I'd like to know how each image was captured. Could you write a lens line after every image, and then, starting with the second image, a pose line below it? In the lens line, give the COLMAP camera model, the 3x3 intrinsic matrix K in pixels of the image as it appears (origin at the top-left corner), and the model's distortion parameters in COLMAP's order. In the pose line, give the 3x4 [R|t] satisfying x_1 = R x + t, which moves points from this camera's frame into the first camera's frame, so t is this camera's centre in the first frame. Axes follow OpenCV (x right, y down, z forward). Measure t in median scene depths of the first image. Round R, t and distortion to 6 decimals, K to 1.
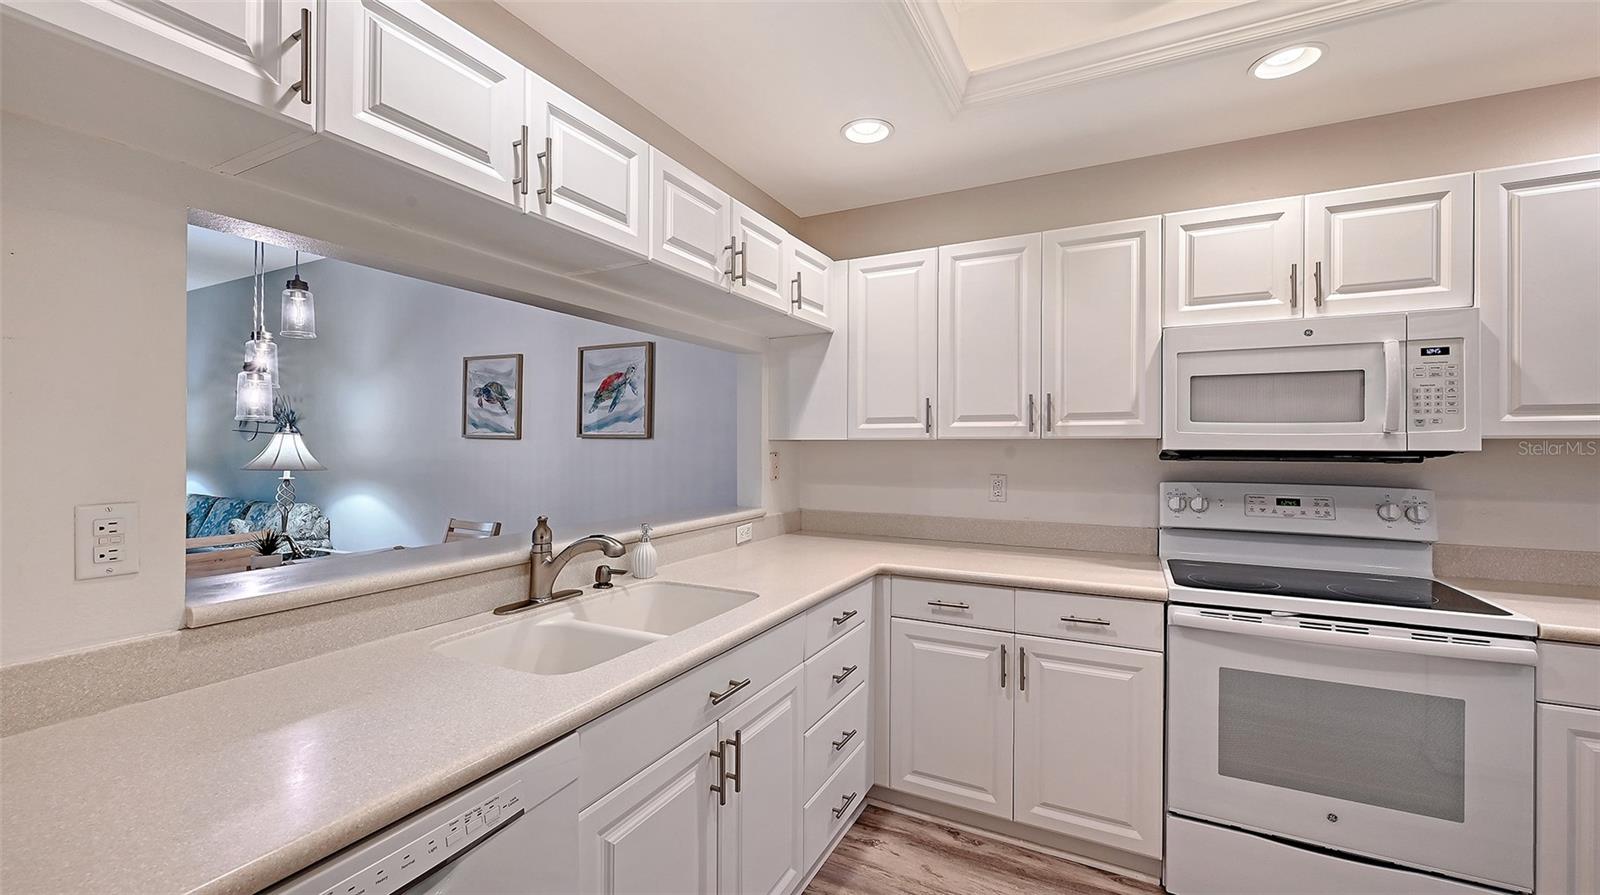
lens RADIAL K [[646.0, 0, 787.0], [0, 646.0, 437.8], [0, 0, 1]] dist [0.001308, 0.000175]
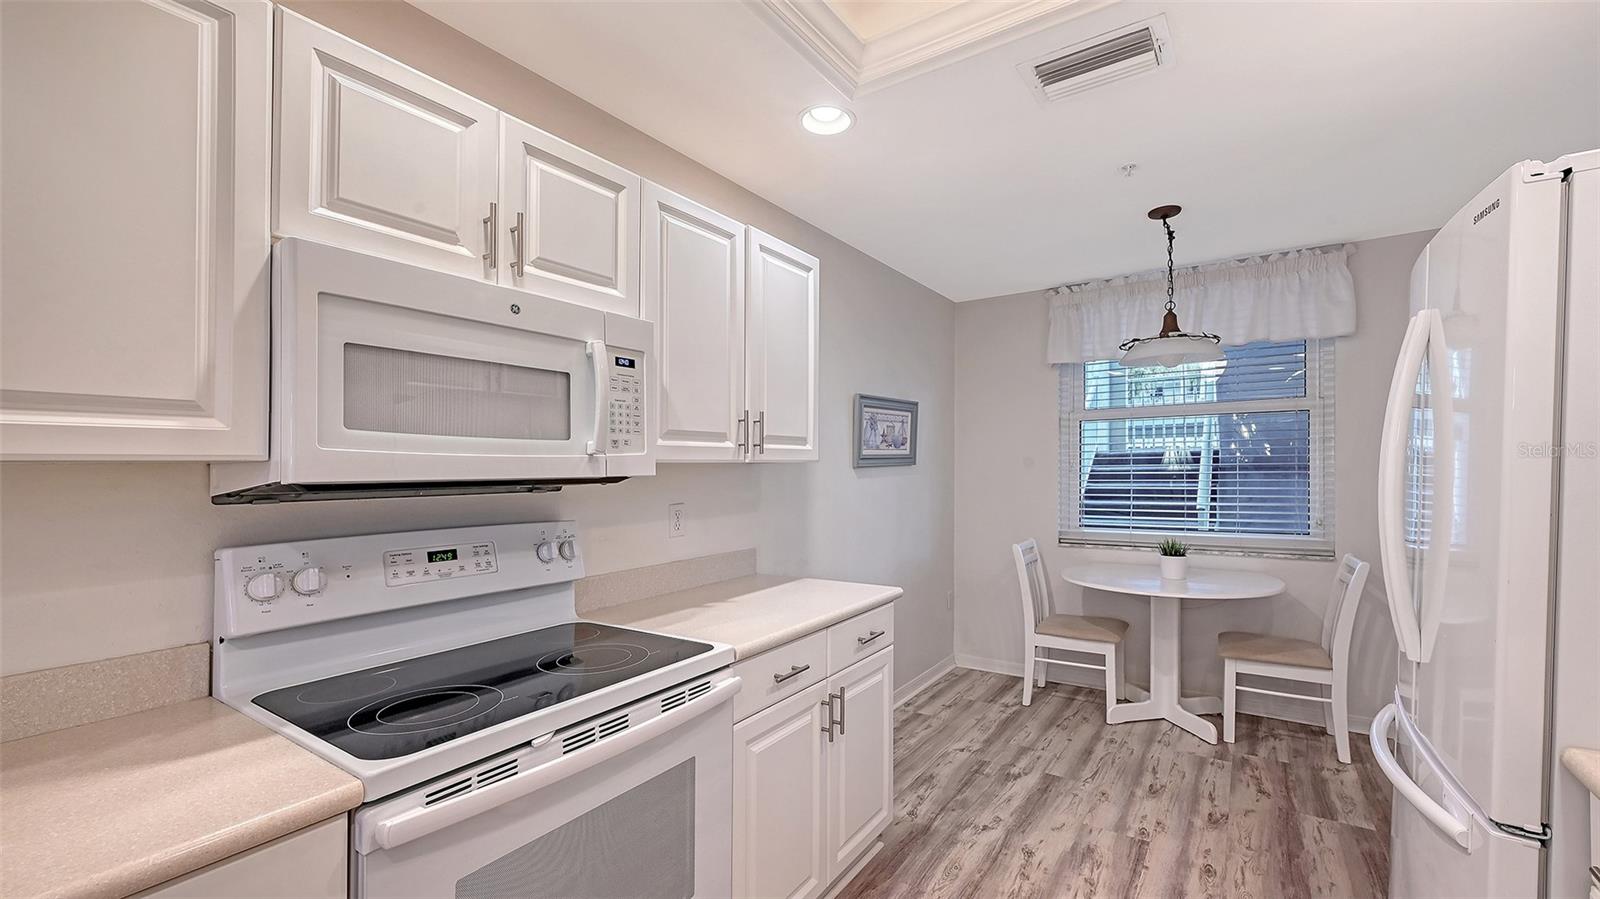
lens RADIAL K [[651.9, 0, 852.9], [0, 651.9, 464.2], [0, 0, 1]] dist [-0.000937, -0.000264]
pose [[0.064226, 0.001286, 0.997935, 0.119269], [-0.001288, 0.999998, -0.001206, 0.003495], [-0.997935, -0.001208, 0.064228, 0.529523]]
